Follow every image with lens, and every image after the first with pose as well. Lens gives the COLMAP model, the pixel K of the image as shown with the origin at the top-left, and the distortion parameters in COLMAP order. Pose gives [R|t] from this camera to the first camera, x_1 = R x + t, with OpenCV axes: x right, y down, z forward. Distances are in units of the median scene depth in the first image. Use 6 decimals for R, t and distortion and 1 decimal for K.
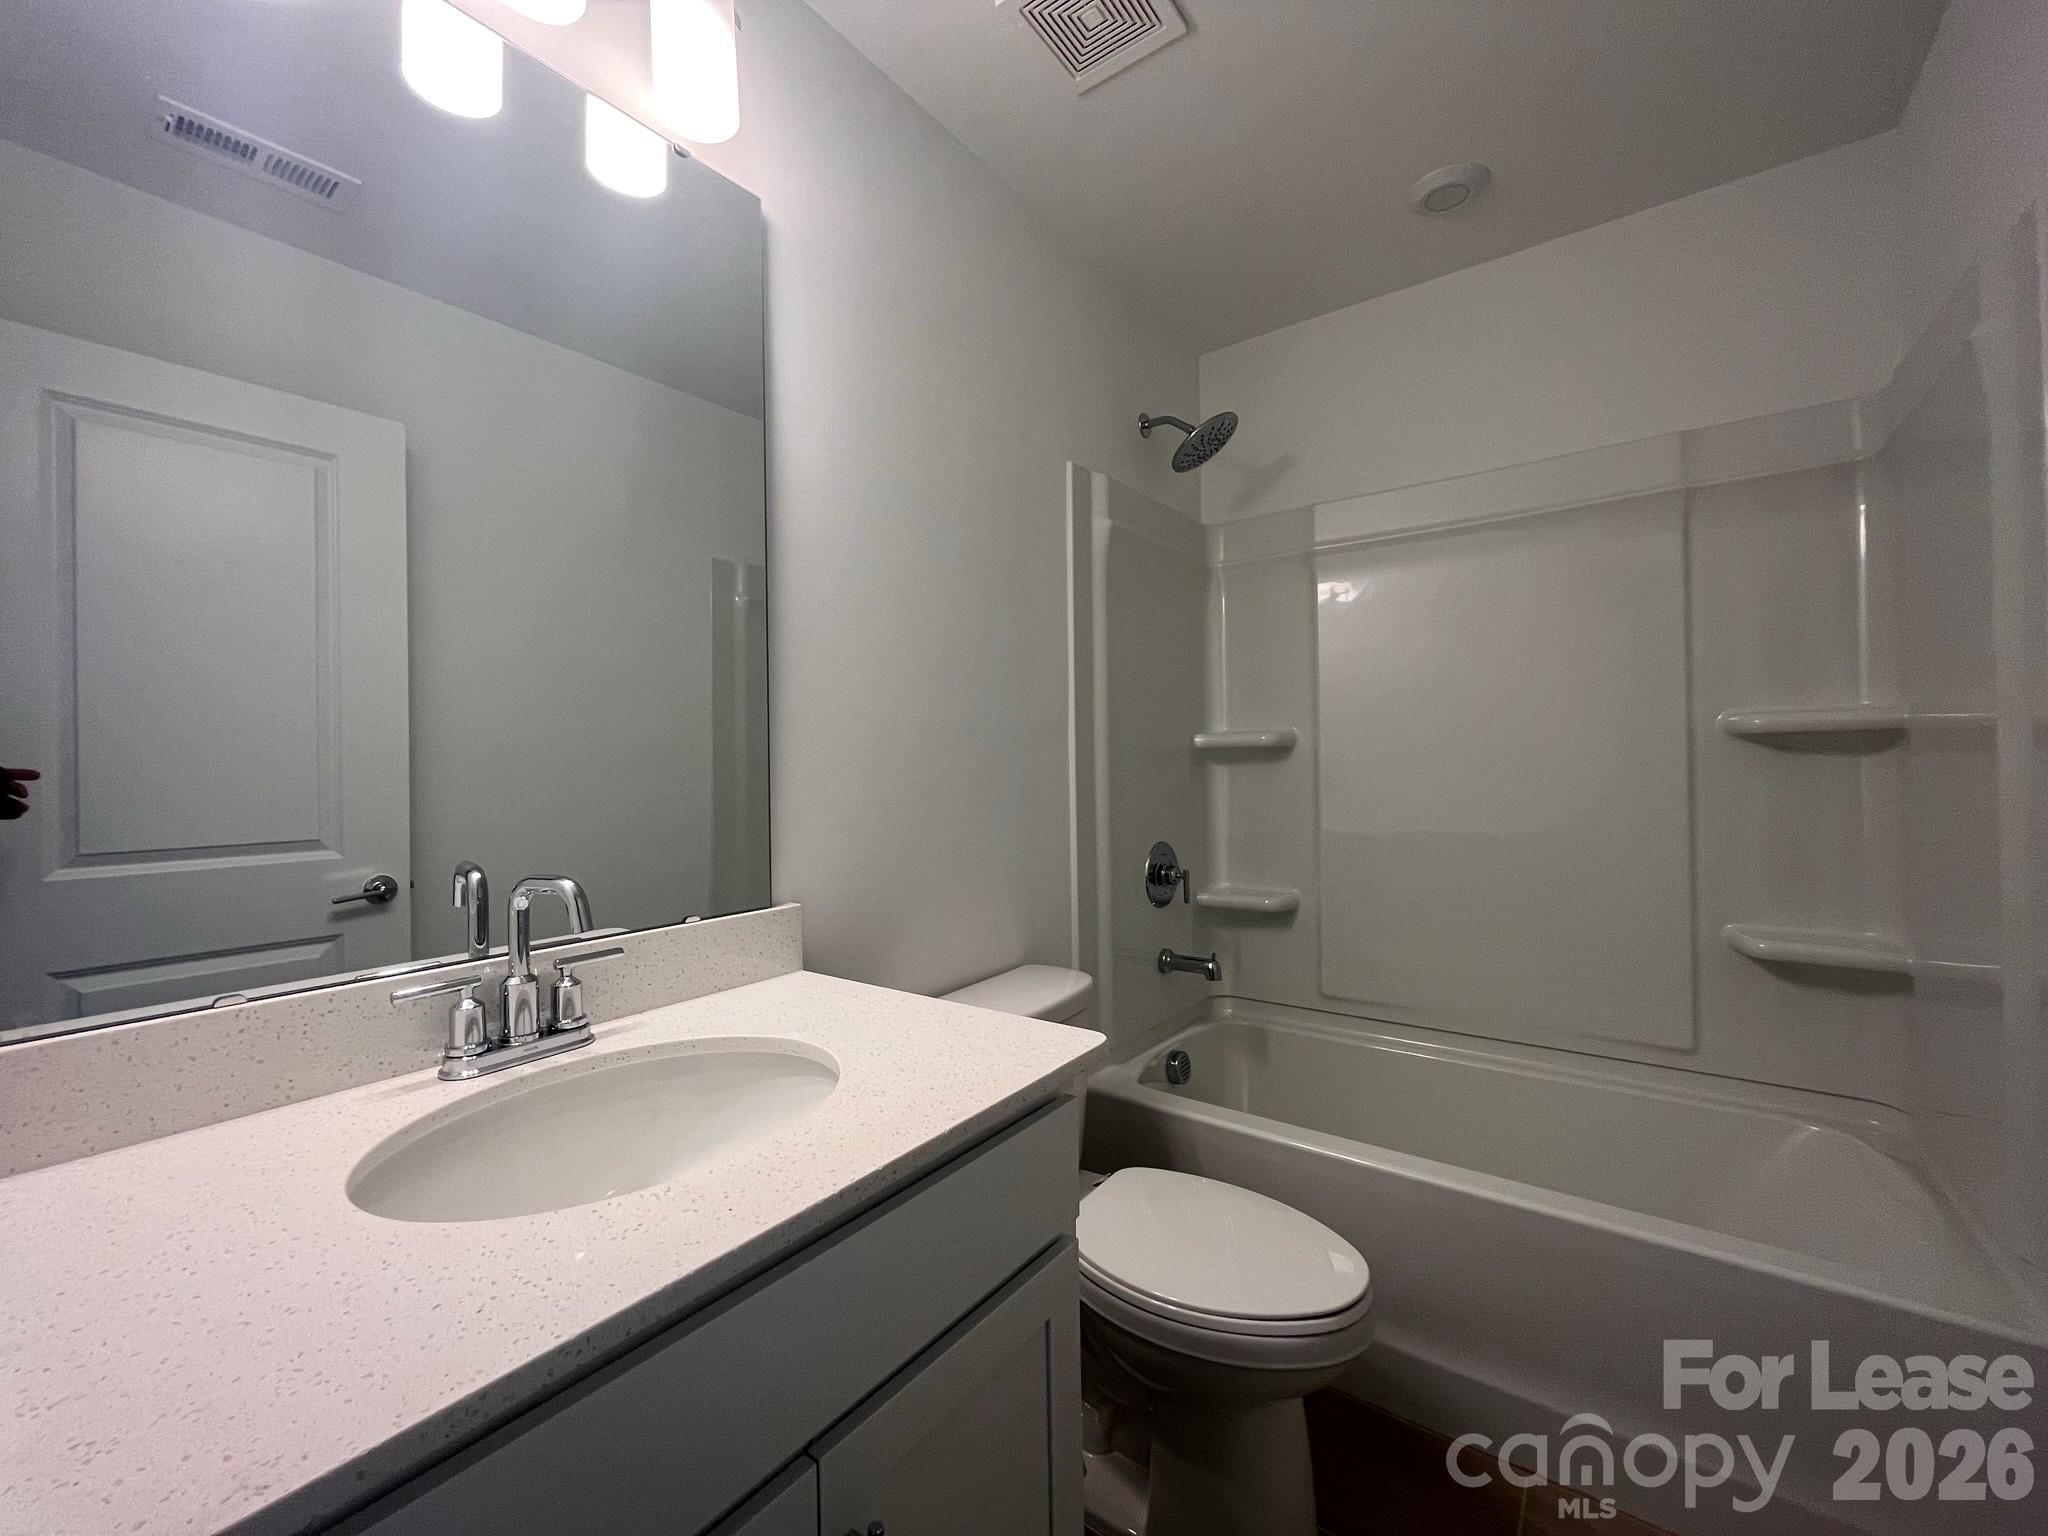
lens RADIAL K [[826.3, 0, 1019.1], [0, 826.3, 761.3], [0, 0, 1]] dist [-0.006742, 0.003184]
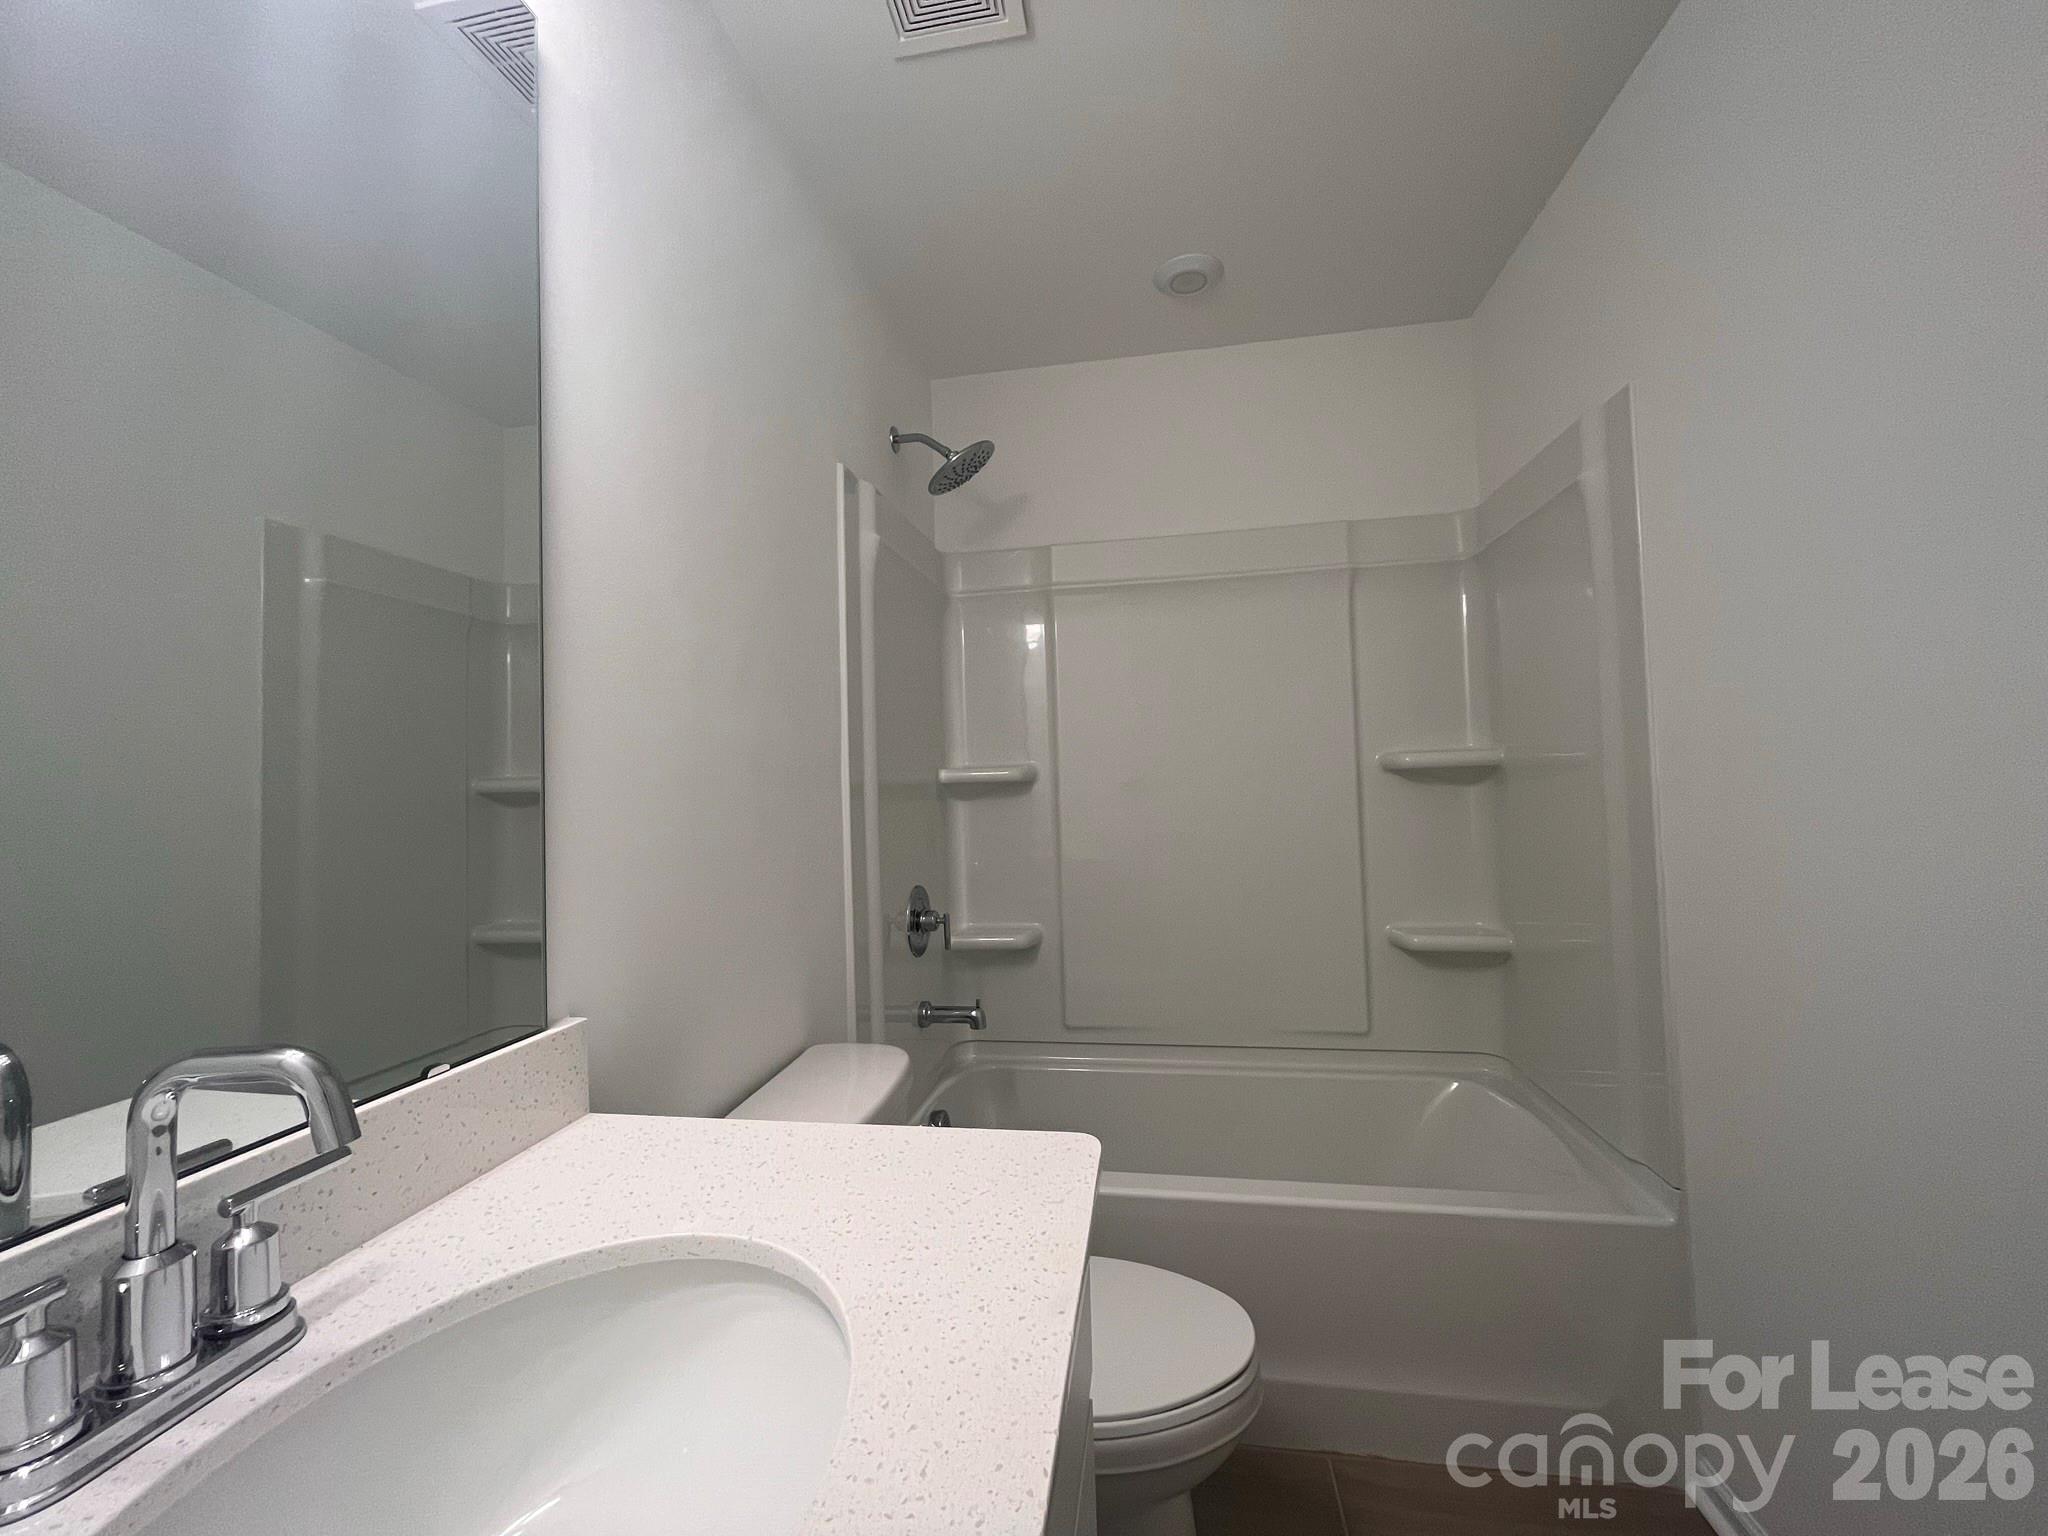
lens RADIAL K [[826.3, 0, 1019.1], [0, 826.3, 761.3], [0, 0, 1]] dist [-0.006742, 0.003184]
pose [[0.892844, 0.002335, 0.450359, -0.171375], [0.014290, 0.999336, -0.033511, -0.010699], [-0.450139, 0.036356, 0.892218, 0.137401]]
